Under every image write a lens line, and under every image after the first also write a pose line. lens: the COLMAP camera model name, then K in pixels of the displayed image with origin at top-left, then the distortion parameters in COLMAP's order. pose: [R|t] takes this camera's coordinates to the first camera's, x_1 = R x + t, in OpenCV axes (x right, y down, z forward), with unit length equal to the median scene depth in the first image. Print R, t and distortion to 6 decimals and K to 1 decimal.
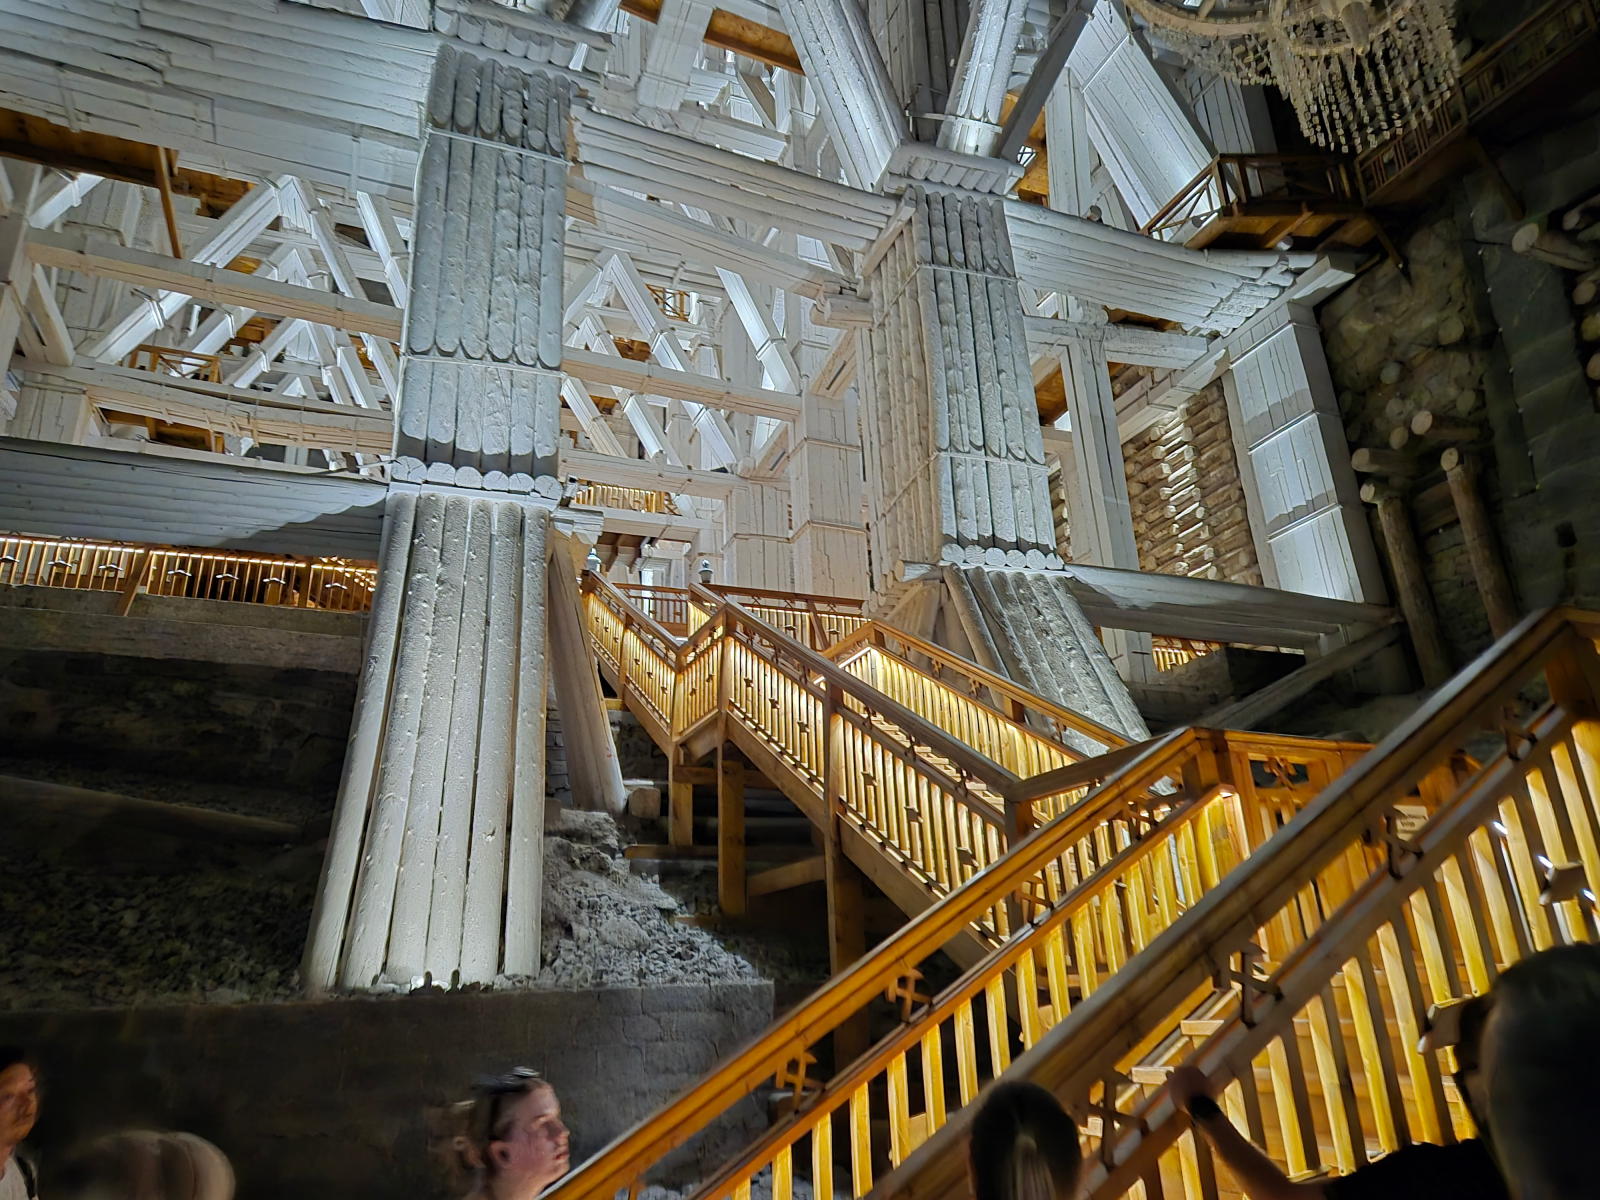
lens RADIAL K [[1081.7, 0, 803.5], [0, 1081.7, 590.1], [0, 0, 1]] dist [0.053992, -0.006735]
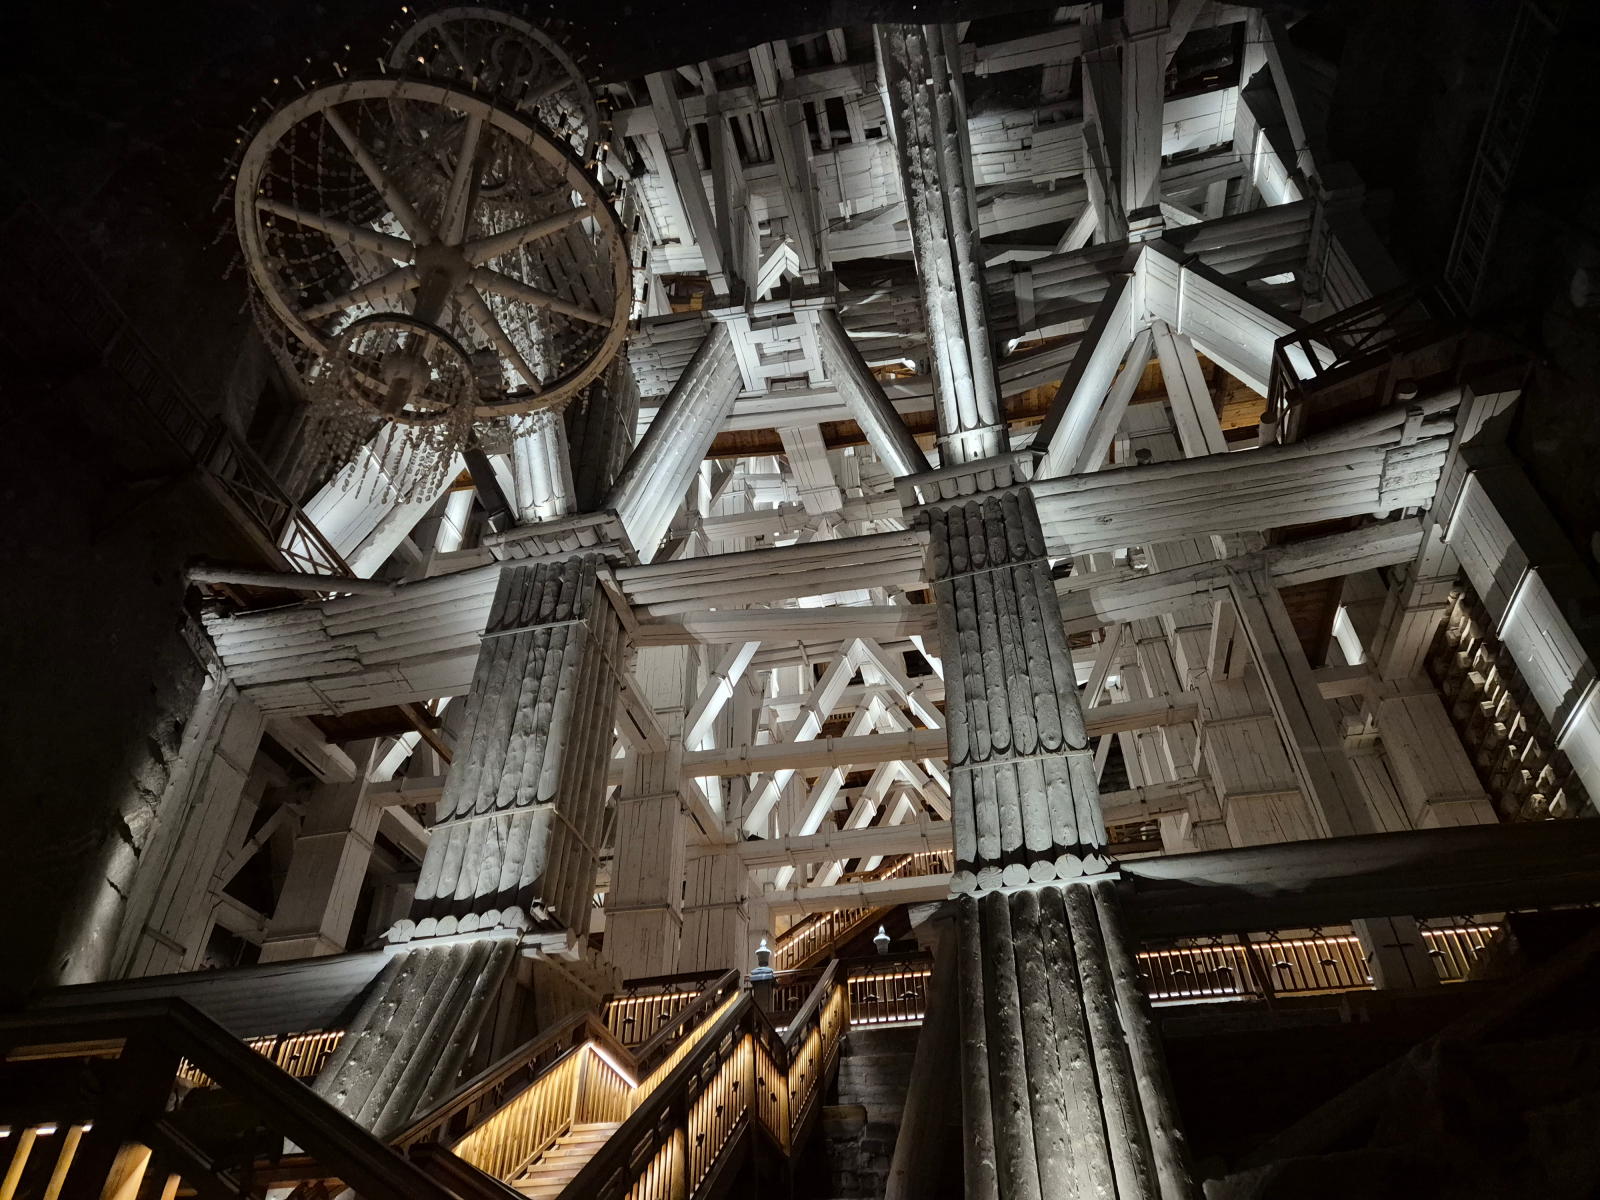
lens RADIAL K [[1081.7, 0, 800.1], [0, 1081.7, 606.1], [0, 0, 1]] dist [0.053992, -0.006735]
pose [[0.829563, -0.333967, -0.447539, 0.483738], [0.182690, 0.919658, -0.347641, 0.041513], [0.527683, 0.206629, 0.823927, 0.152799]]
